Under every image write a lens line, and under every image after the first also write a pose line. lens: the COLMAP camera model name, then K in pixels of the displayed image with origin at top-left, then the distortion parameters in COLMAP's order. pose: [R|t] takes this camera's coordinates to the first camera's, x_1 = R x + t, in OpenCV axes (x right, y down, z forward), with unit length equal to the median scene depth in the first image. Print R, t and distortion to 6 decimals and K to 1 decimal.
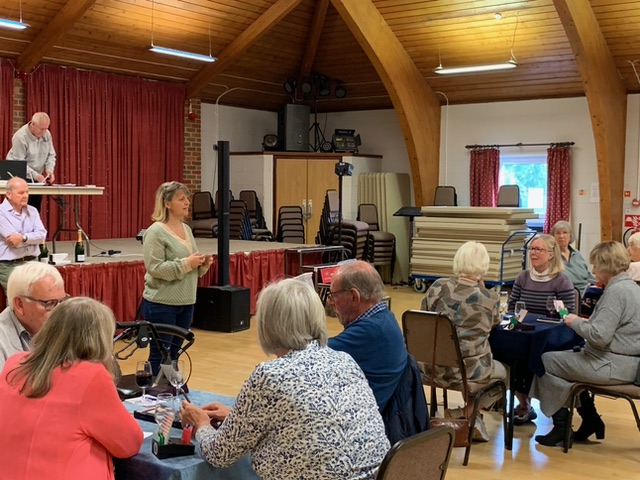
lens RADIAL K [[864.2, 0, 320.0], [0, 864.2, 240.0], [0, 0, 1]] dist [-0.026076, -0.051248]
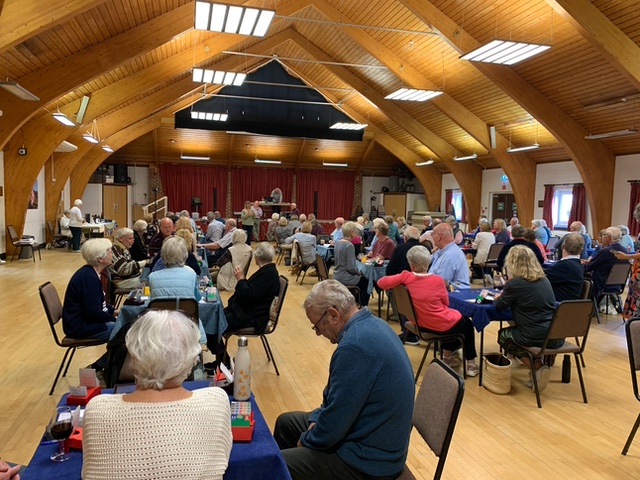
lens RADIAL K [[489.0, 0, 320.0], [0, 489.0, 240.0], [0, 0, 1]] dist [-0.004147, 0.004417]
pose [[0.787913, 0.047269, -0.613969, 0.769544], [-0.036201, 0.998881, 0.030446, 0.011881], [0.614721, -0.001763, 0.788743, -0.401640]]
